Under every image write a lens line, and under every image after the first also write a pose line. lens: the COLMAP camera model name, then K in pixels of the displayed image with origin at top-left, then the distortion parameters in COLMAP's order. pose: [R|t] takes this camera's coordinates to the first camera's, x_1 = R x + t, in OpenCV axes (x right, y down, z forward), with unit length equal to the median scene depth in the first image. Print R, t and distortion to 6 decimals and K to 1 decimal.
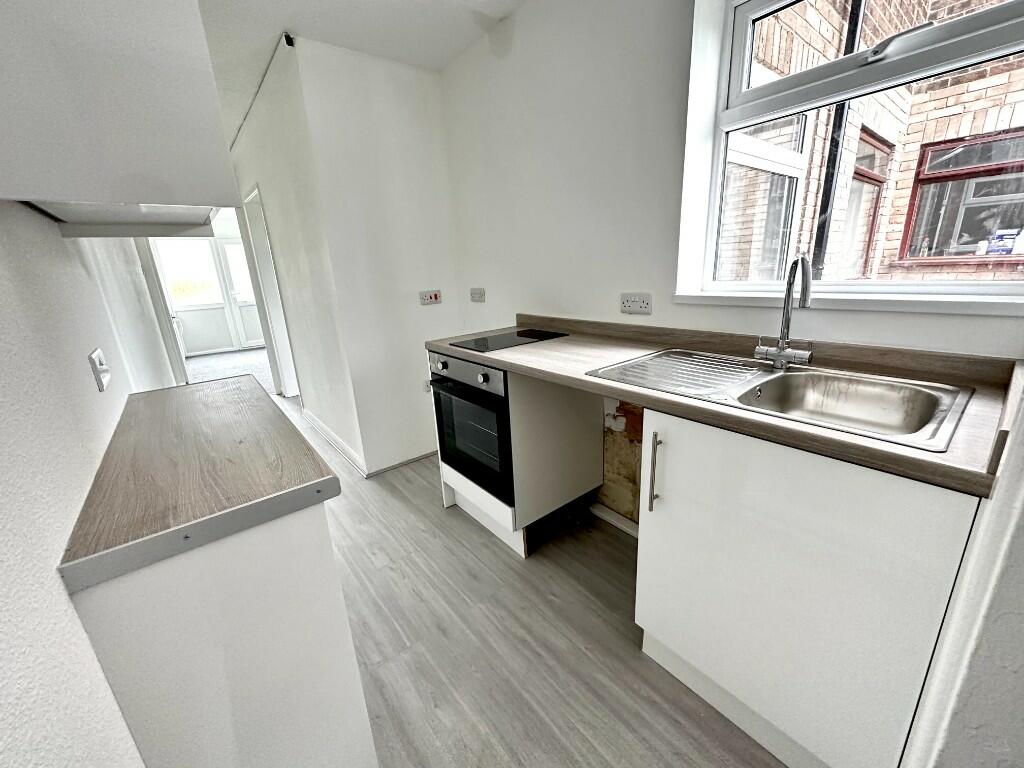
lens RADIAL K [[408.8, 0, 509.5], [0, 408.8, 380.4], [0, 0, 1]] dist [0.001294, -0.000127]
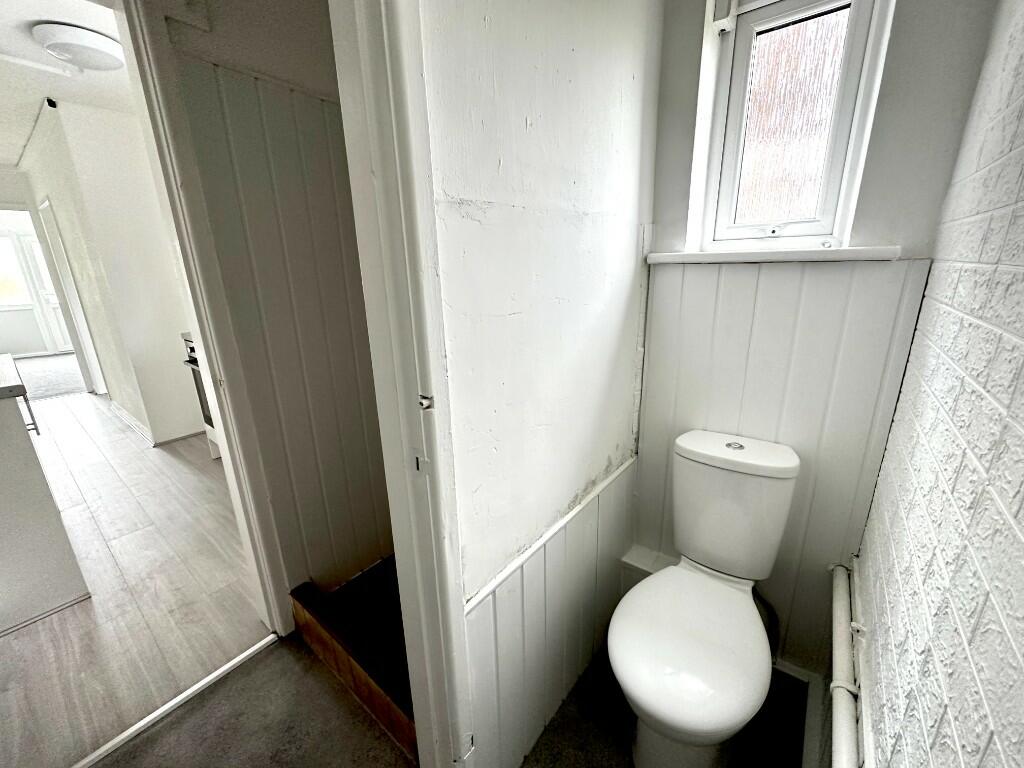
lens RADIAL K [[408.8, 0, 512.3], [0, 408.8, 382.7], [0, 0, 1]] dist [0.001294, -0.000127]
pose [[0.973277, -0.032801, 0.227279, 0.646473], [0.034750, 0.999386, -0.004577, 0.135105], [-0.226989, 0.012352, 0.973819, -0.678944]]
